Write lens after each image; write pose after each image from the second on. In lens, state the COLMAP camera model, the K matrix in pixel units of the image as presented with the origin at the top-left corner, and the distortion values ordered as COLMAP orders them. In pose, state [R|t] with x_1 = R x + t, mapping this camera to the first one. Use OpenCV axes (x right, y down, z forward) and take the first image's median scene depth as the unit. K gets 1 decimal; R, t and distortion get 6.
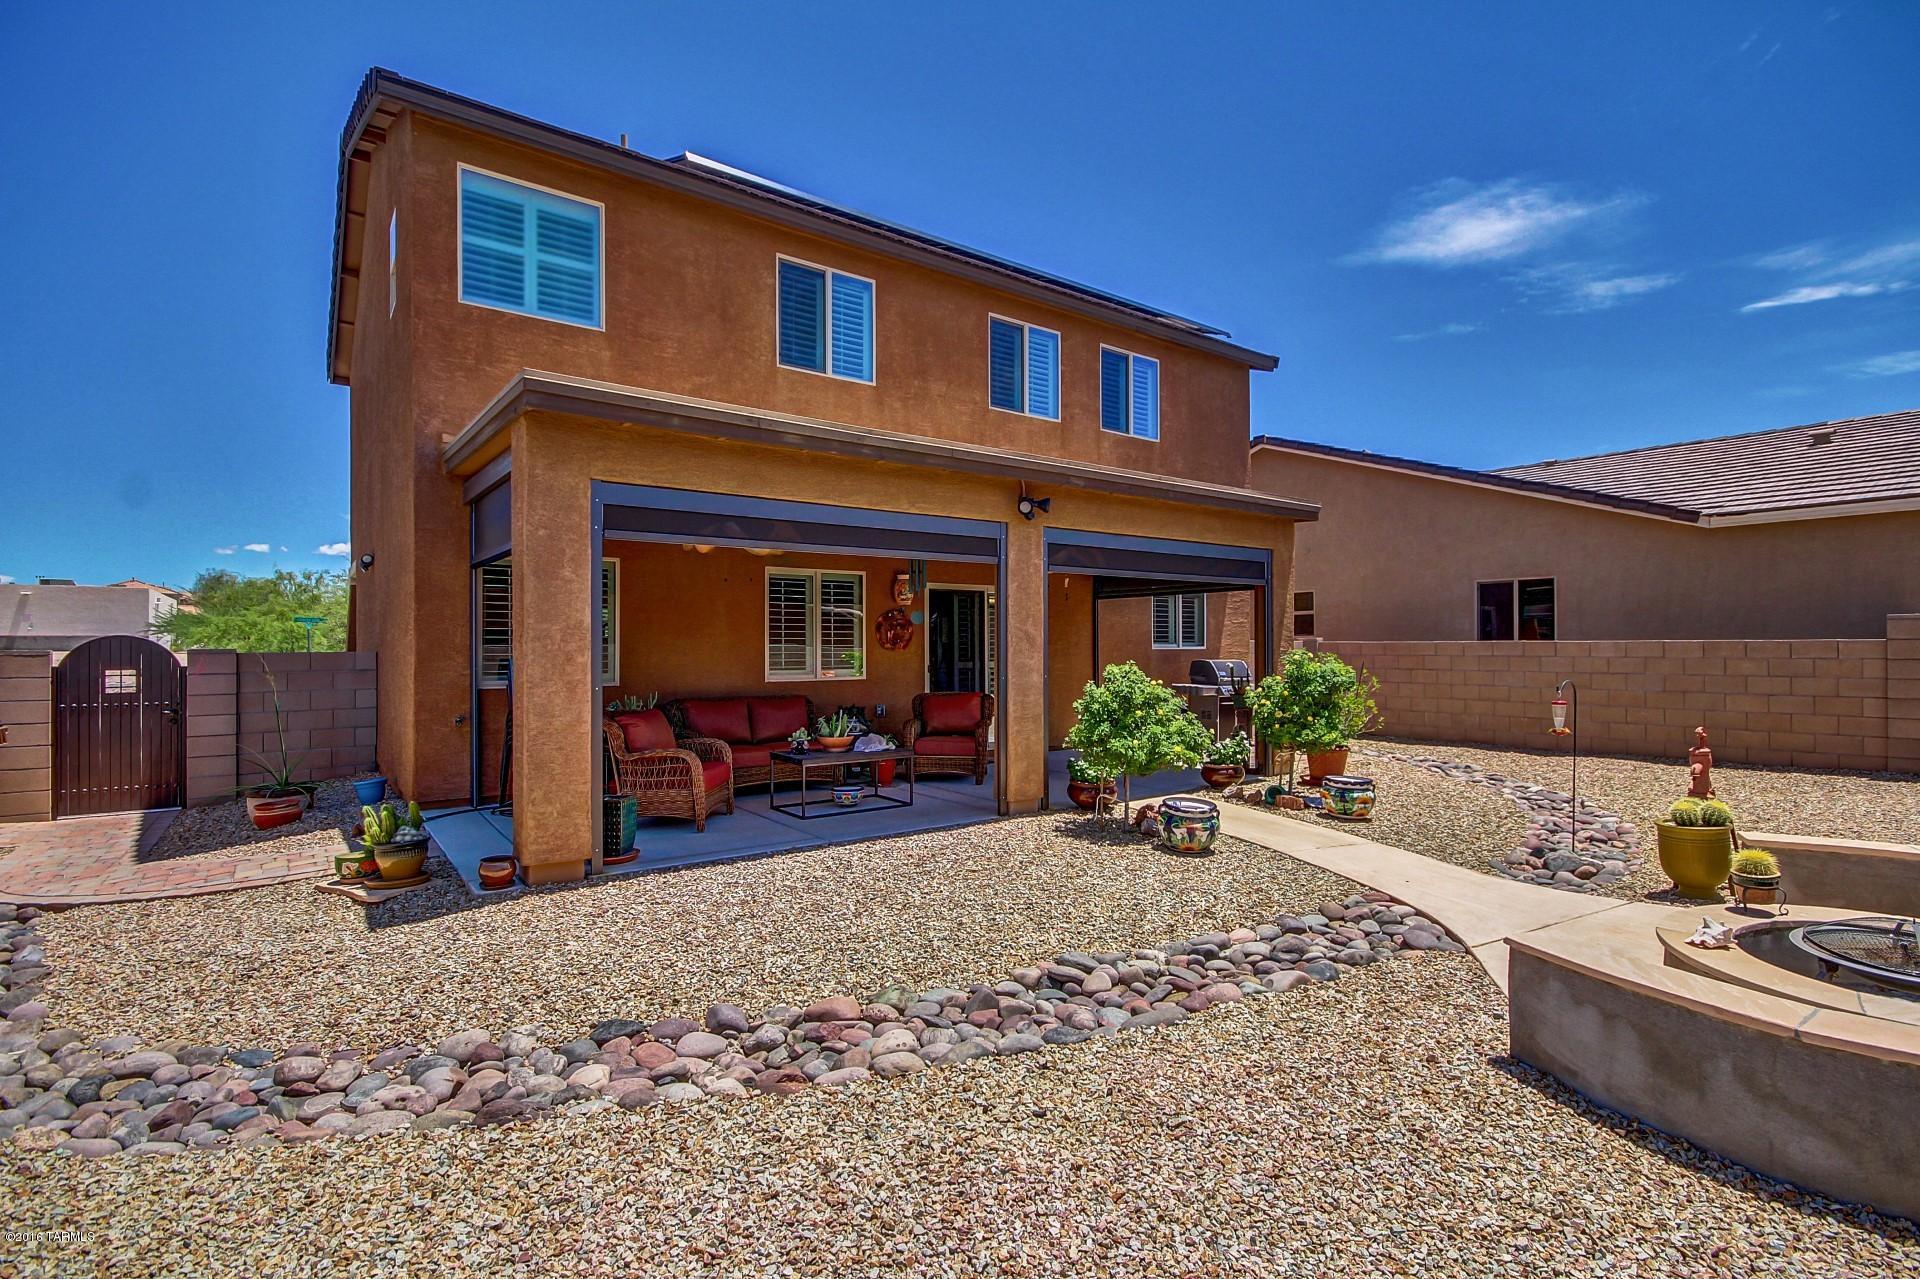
lens RADIAL K [[927.7, 0, 958.9], [0, 927.7, 644.1], [0, 0, 1]] dist [0.002569, 0.000587]
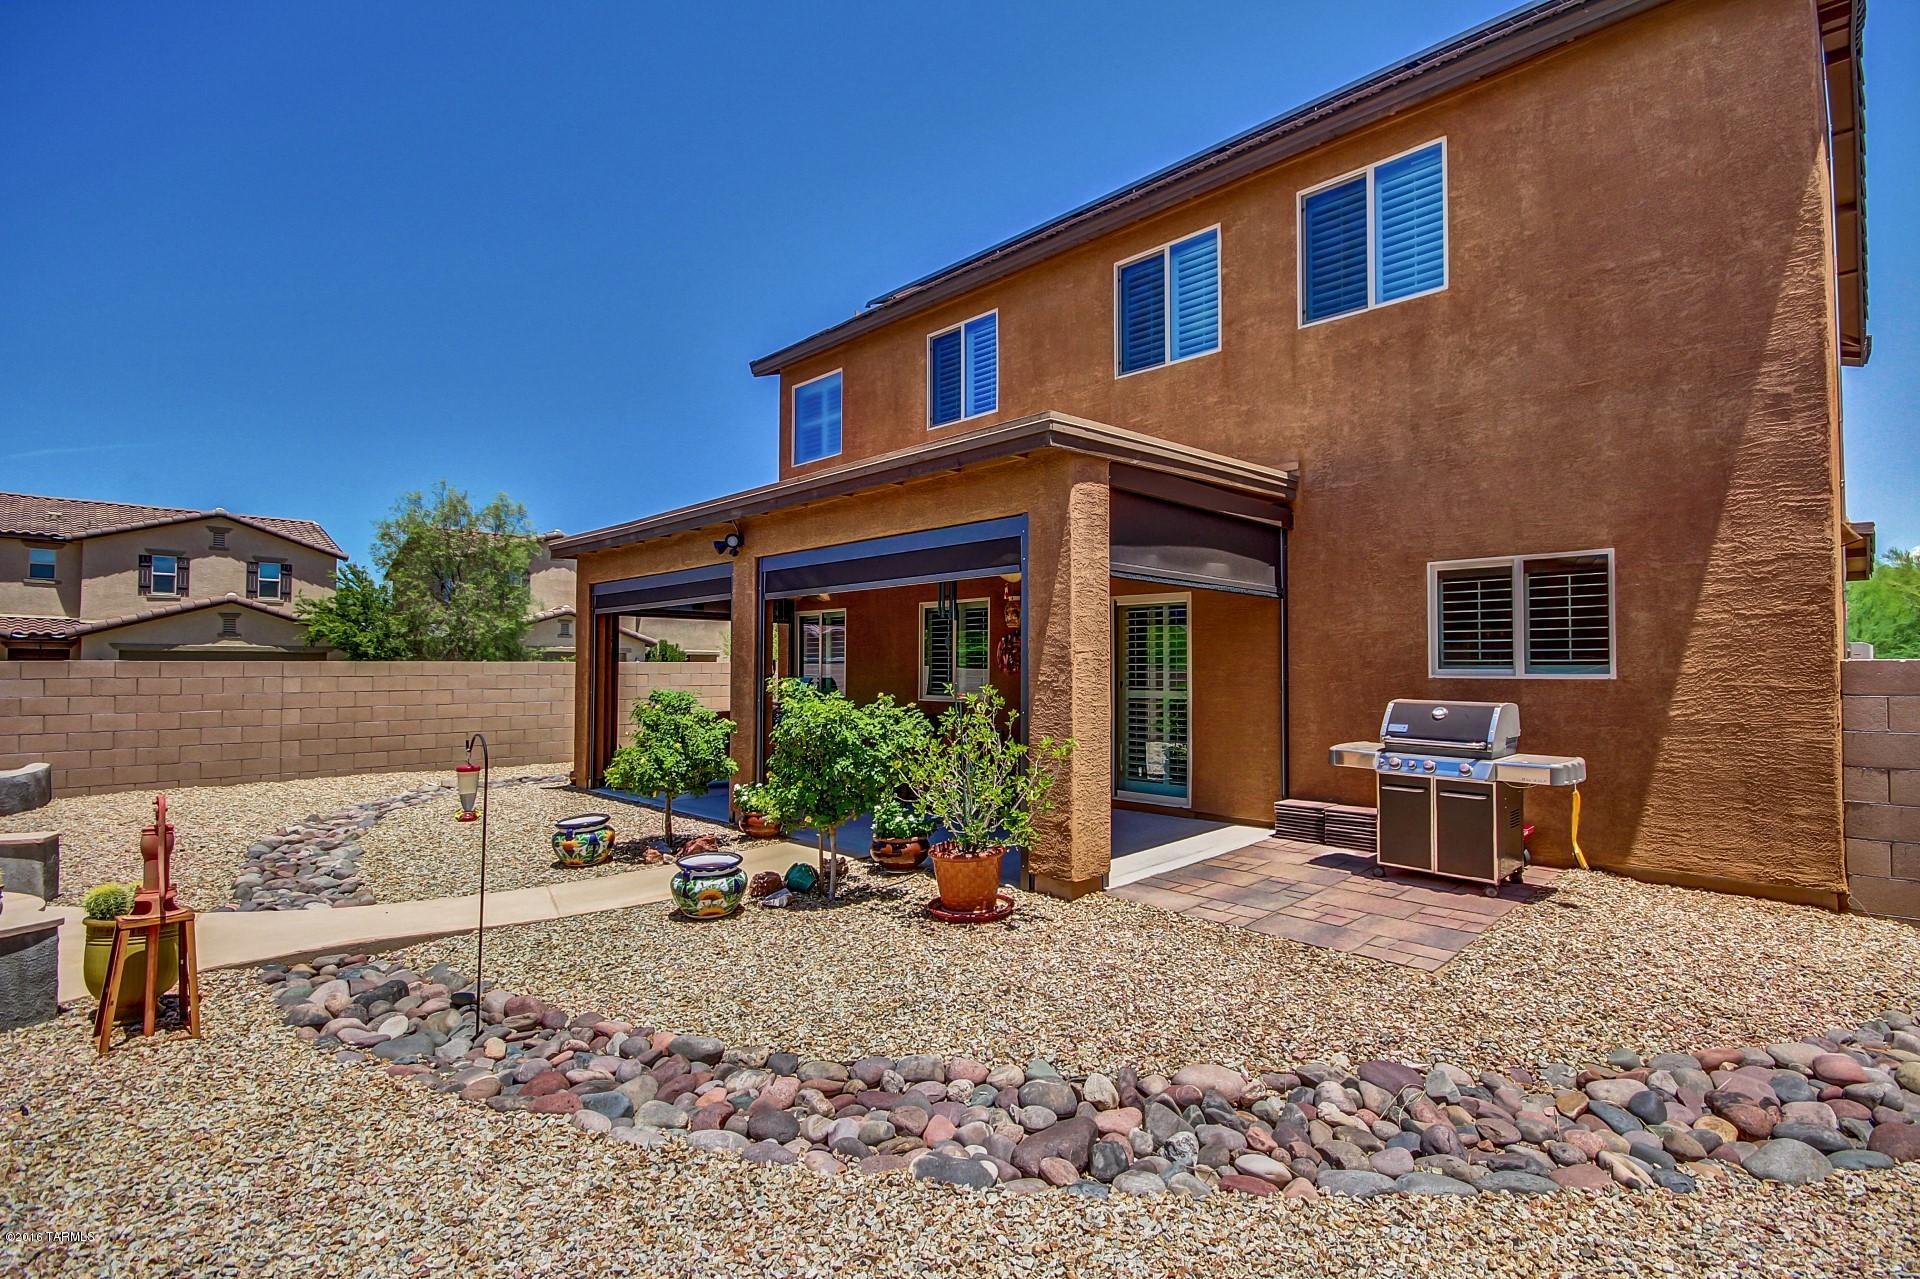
lens RADIAL K [[892.6, 0, 1007.3], [0, 892.6, 638.8], [0, 0, 1]] dist [-0.002093, 0.000183]
pose [[0.160894, -0.025244, -0.986649, 0.741325], [0.005946, 0.999680, -0.024607, -0.006151], [0.986954, -0.001908, 0.160992, 0.733511]]
